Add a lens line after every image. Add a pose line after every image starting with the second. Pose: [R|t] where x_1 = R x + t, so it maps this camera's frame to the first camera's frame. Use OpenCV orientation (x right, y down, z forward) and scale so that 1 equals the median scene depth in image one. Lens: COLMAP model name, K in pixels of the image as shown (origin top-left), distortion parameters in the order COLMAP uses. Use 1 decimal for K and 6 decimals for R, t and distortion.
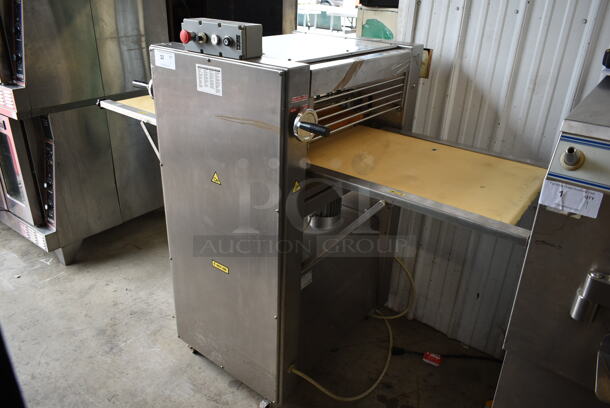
lens RADIAL K [[462.1, 0, 305.0], [0, 462.1, 204.0], [0, 0, 1]] dist [-0.022594, 0.006788]
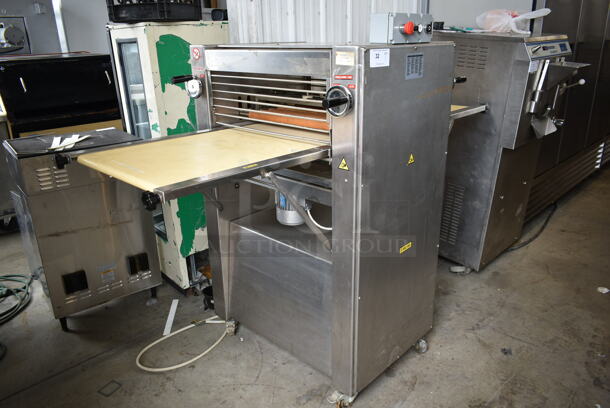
lens RADIAL K [[462.1, 0, 305.0], [0, 462.1, 204.0], [0, 0, 1]] dist [-0.022594, 0.006788]
pose [[0.093136, -0.375760, 0.922025, -1.311323], [0.452434, 0.840892, 0.296993, -0.419210], [-0.886921, 0.389495, 0.248323, 1.041768]]
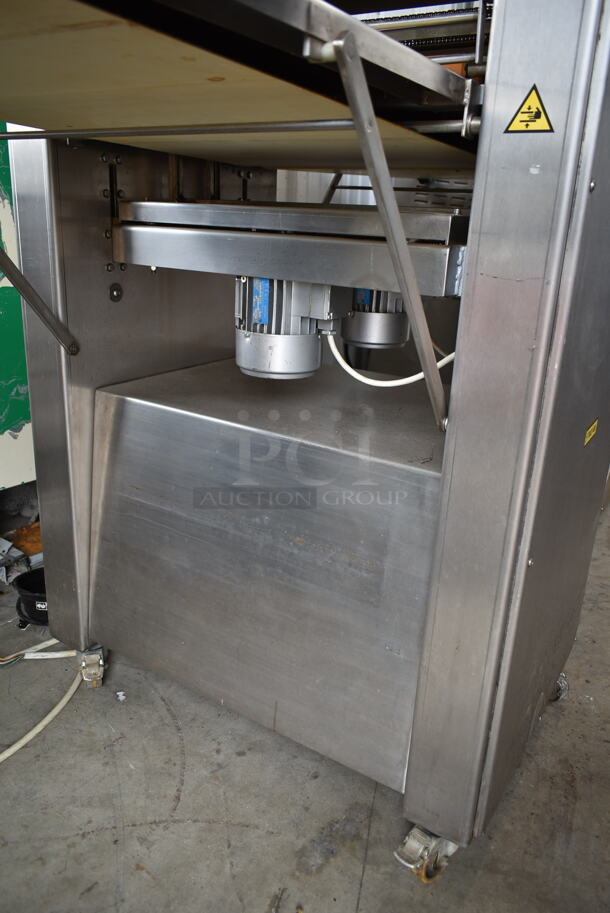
lens RADIAL K [[691.6, 0, 301.0], [0, 691.6, 457.7], [0, 0, 1]] dist [-0.022594, 0.006788]
pose [[-0.087714, -0.371552, 0.924259, -0.822972], [0.392614, 0.839836, 0.374874, -0.189284], [-0.915511, 0.395759, 0.072211, 1.383028]]
